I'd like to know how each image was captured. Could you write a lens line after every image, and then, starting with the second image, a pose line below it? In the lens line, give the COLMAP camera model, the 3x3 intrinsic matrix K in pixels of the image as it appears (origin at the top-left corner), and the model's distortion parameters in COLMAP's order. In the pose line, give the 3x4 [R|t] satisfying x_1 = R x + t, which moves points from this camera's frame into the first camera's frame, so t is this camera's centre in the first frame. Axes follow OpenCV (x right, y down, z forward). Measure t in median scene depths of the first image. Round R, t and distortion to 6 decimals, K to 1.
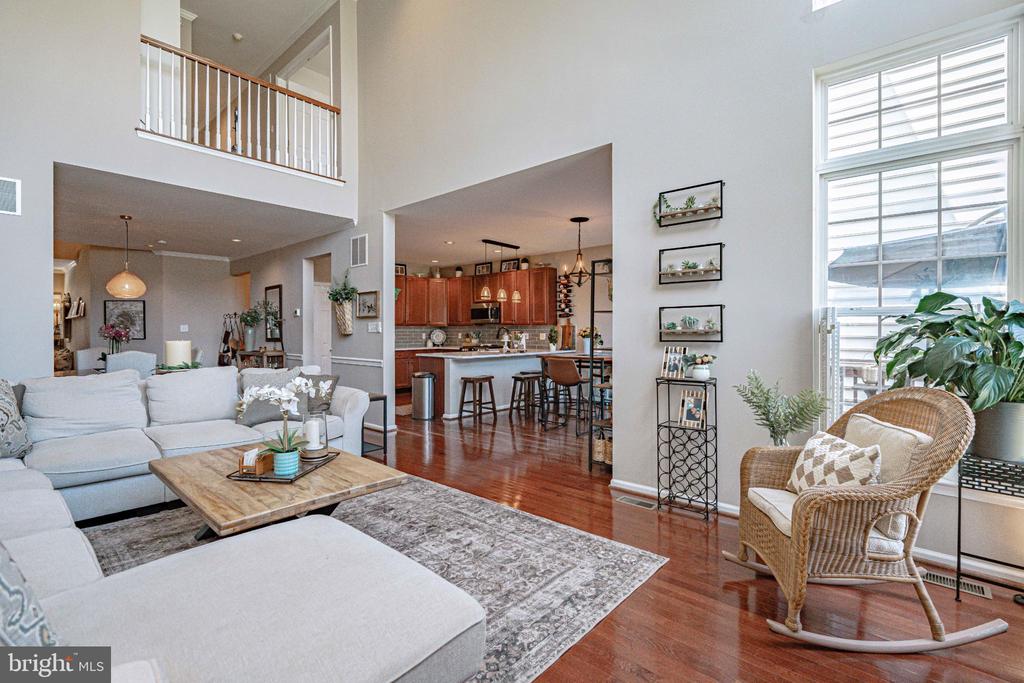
lens RADIAL K [[472.0, 0, 507.9], [0, 472.0, 335.4], [0, 0, 1]] dist [-0.003731, 0.004671]
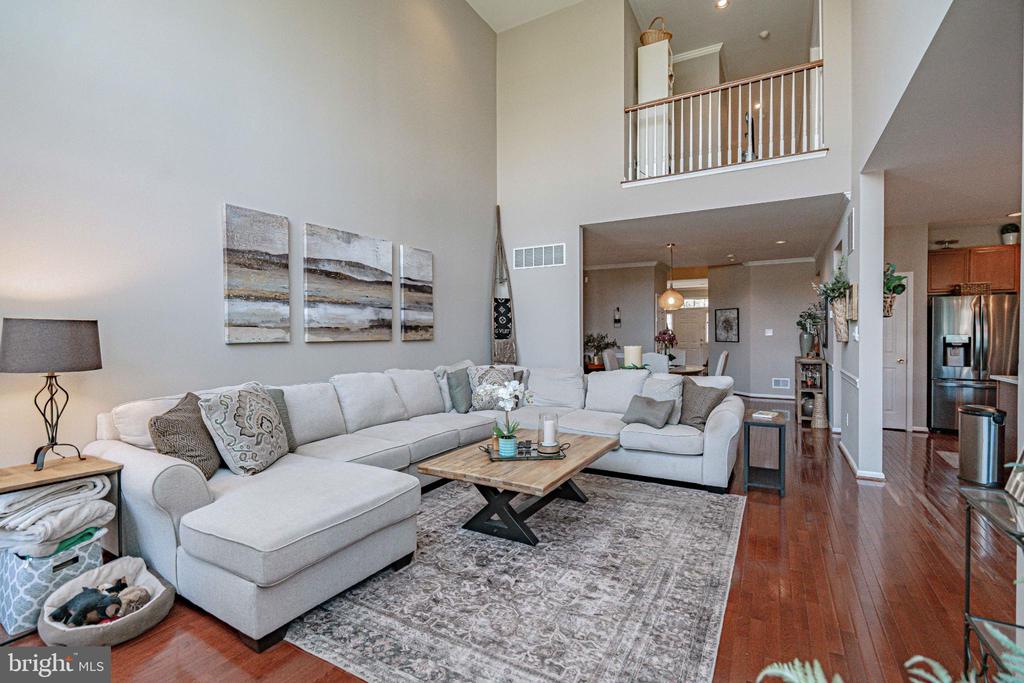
lens RADIAL K [[472.0, 0, 507.3], [0, 472.0, 343.6], [0, 0, 1]] dist [-0.003731, 0.004671]
pose [[0.207198, 0.021463, -0.978063, 0.581034], [-0.003530, 0.999769, 0.021191, -0.026724], [0.978293, -0.000938, 0.207226, 0.556129]]
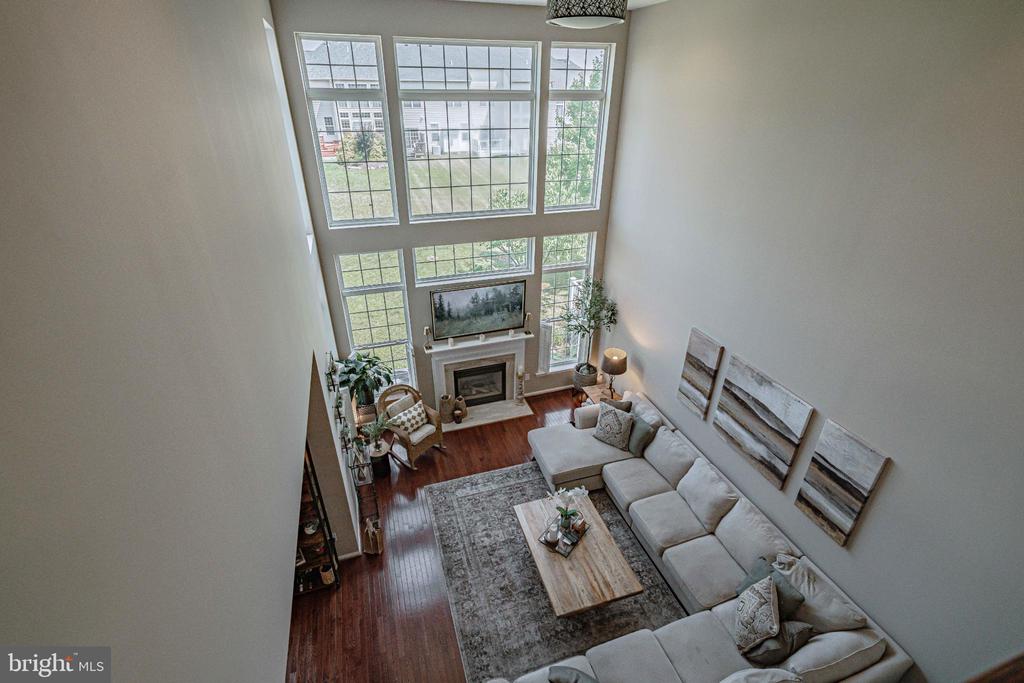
lens RADIAL K [[472.0, 0, 513.8], [0, 472.0, 335.8], [0, 0, 1]] dist [-0.003731, 0.004671]
pose [[-0.866089, -0.233700, 0.441899, -0.762533], [0.001699, 0.882611, 0.470101, -1.084669], [-0.499887, 0.407900, -0.764023, 1.801436]]
